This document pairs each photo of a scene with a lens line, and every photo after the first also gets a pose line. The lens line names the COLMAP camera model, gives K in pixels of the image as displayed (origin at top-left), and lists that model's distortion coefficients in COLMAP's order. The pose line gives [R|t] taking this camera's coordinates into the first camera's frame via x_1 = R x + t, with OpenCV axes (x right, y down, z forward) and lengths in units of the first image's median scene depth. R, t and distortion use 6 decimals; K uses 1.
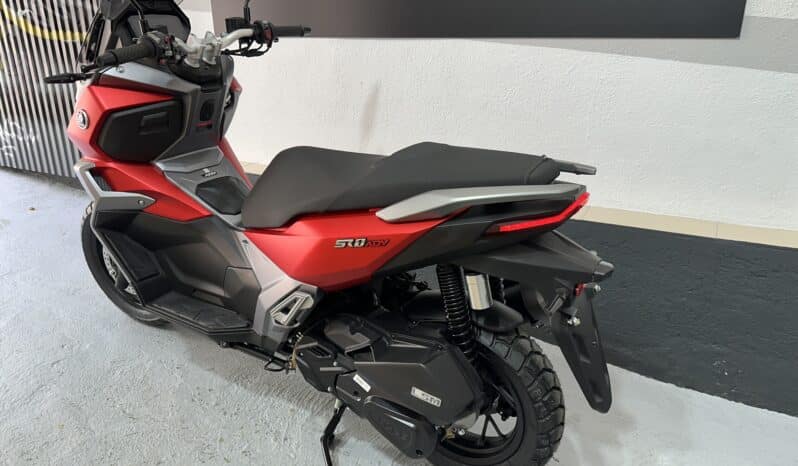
lens RADIAL K [[567.1, 0, 399.2], [0, 567.1, 229.9], [0, 0, 1]] dist [0.021515, -0.027443]
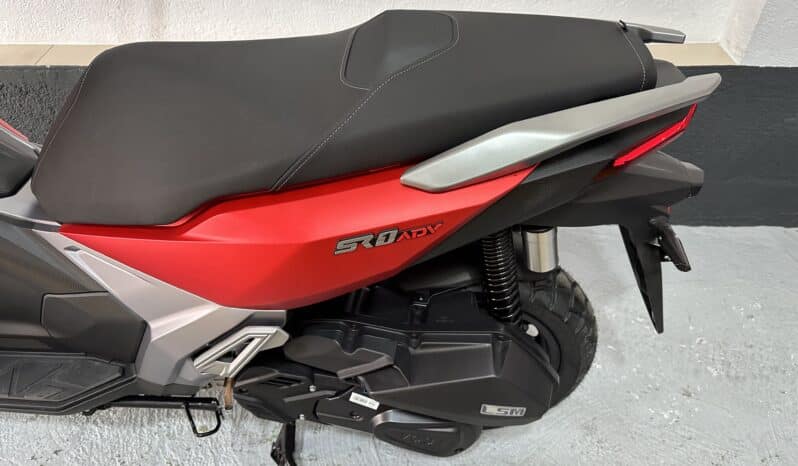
lens RADIAL K [[567.1, 0, 401.2], [0, 567.1, 229.2], [0, 0, 1]] dist [0.021515, -0.027443]
pose [[0.864817, -0.296112, 0.405474, -0.252713], [0.148123, 0.922102, 0.357473, -0.164400], [-0.479740, -0.249089, 0.841311, 0.476540]]
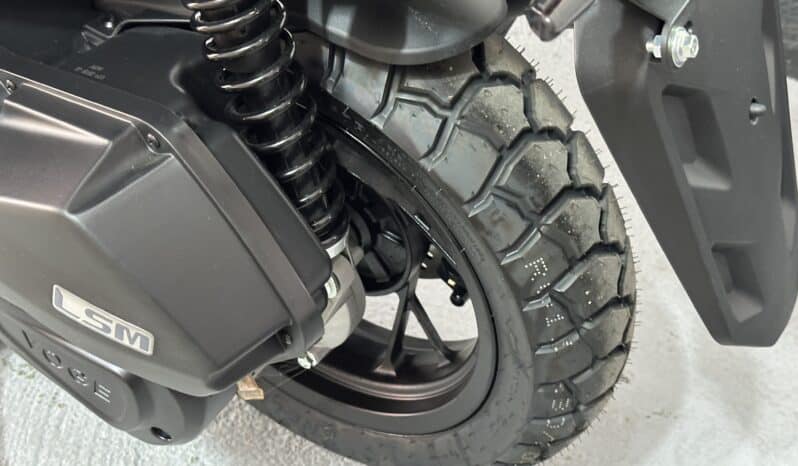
lens RADIAL K [[1133.0, 0, 398.9], [0, 1133.0, 230.3], [0, 0, 1]] dist [0.143126, 0.000000]
pose [[0.999908, -0.008253, -0.010797, 0.176454], [0.011973, 0.910863, 0.412536, 0.028413], [0.006430, -0.412627, 0.910877, 0.472635]]
